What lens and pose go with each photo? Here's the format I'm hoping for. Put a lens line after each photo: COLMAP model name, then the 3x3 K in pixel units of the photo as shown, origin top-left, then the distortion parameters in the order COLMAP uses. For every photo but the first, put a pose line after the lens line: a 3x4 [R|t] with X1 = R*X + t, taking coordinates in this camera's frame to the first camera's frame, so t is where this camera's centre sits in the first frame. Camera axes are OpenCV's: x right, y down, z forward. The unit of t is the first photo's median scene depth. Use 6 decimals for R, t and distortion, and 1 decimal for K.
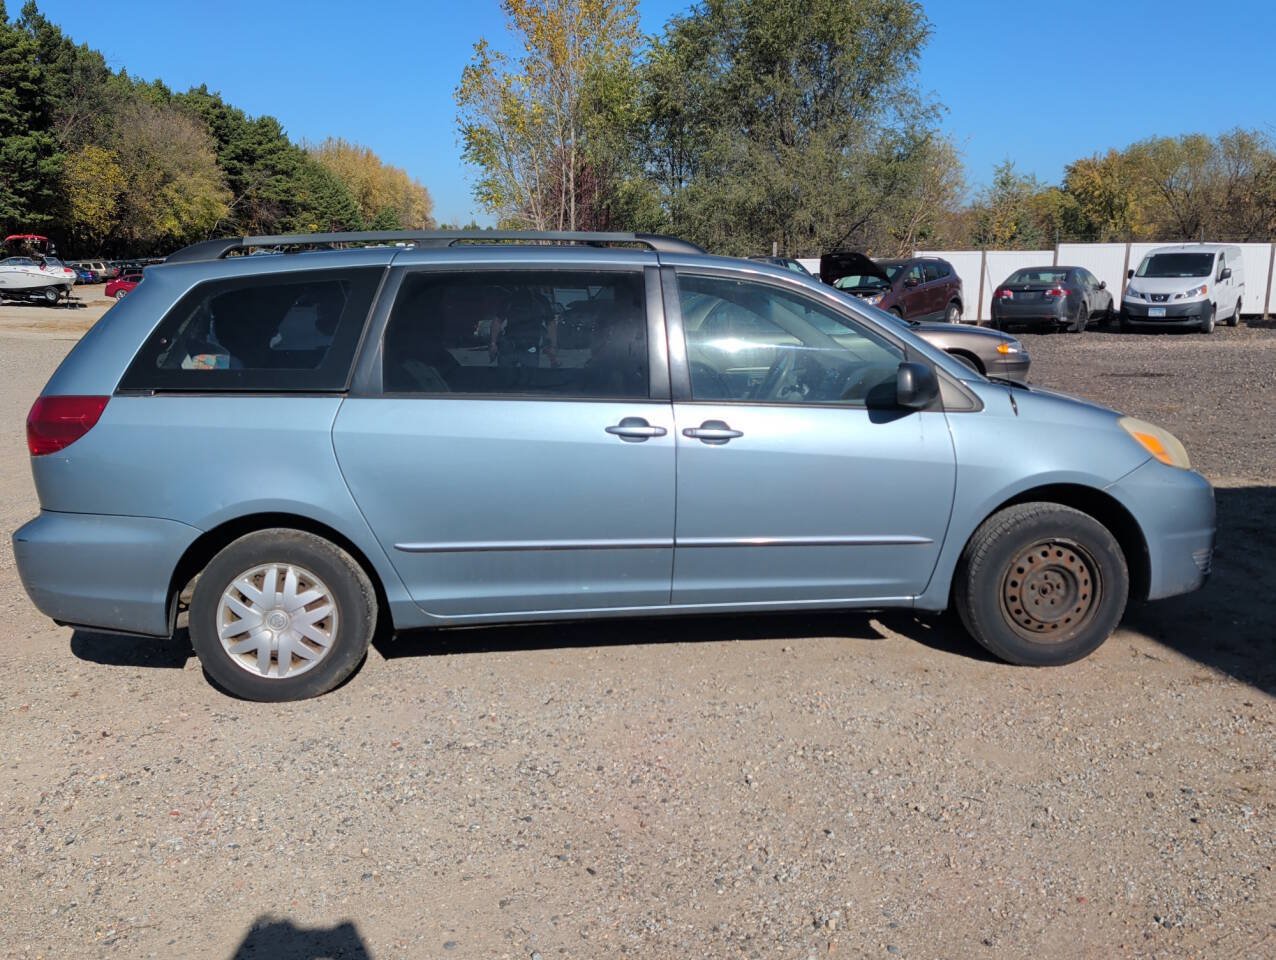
lens RADIAL K [[1071.6, 0, 643.1], [0, 1071.6, 473.2], [0, 0, 1]] dist [0.010100, -0.010241]
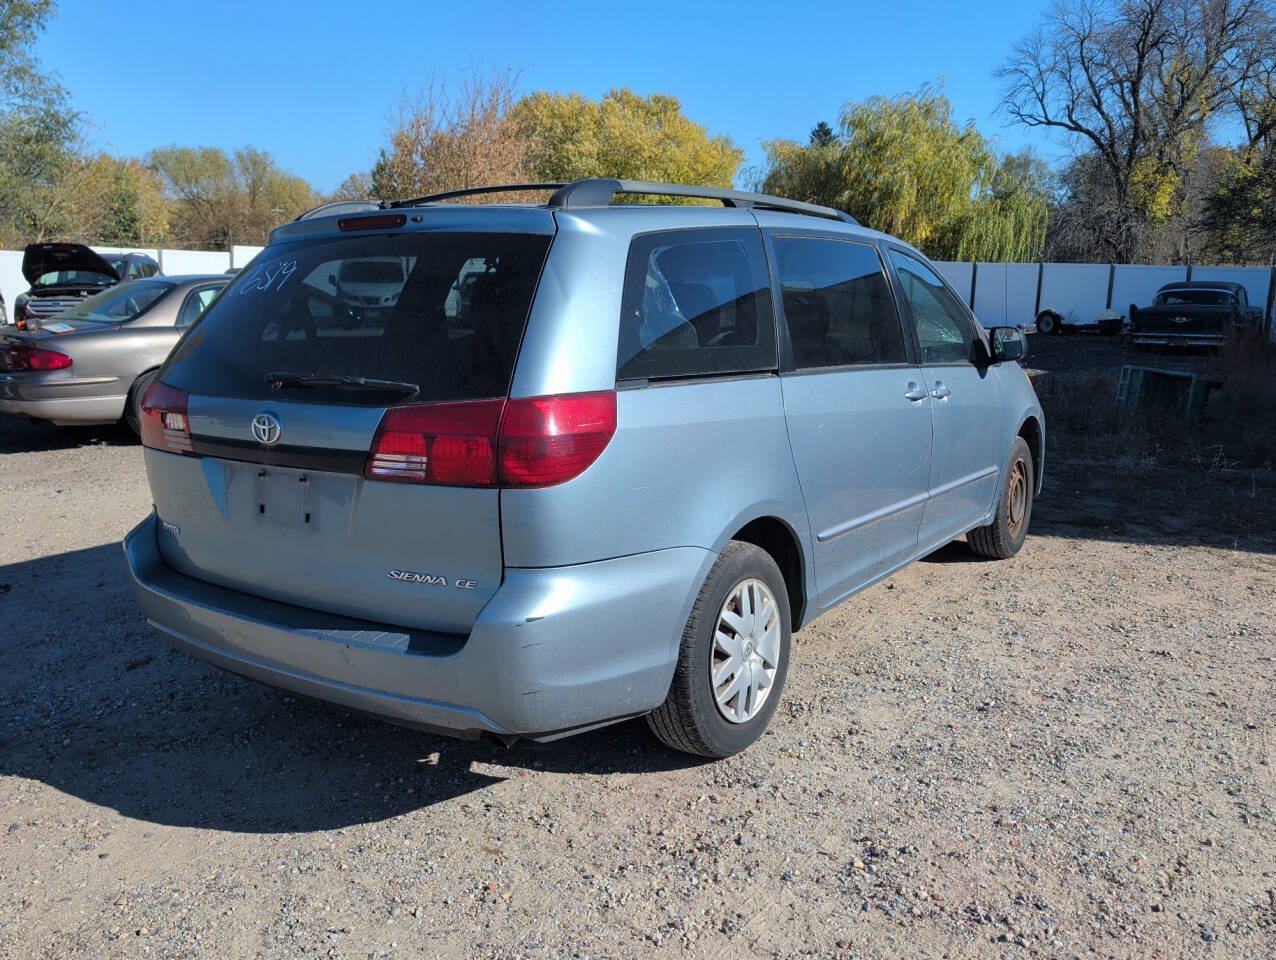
lens RADIAL K [[1071.6, 0, 643.1], [0, 1071.6, 473.2], [0, 0, 1]] dist [0.010100, -0.010241]
pose [[0.646649, -0.109553, 0.754880, -0.179180], [0.114396, 0.992369, 0.046025, -0.008347], [-0.754161, 0.056593, 0.654246, 0.091529]]
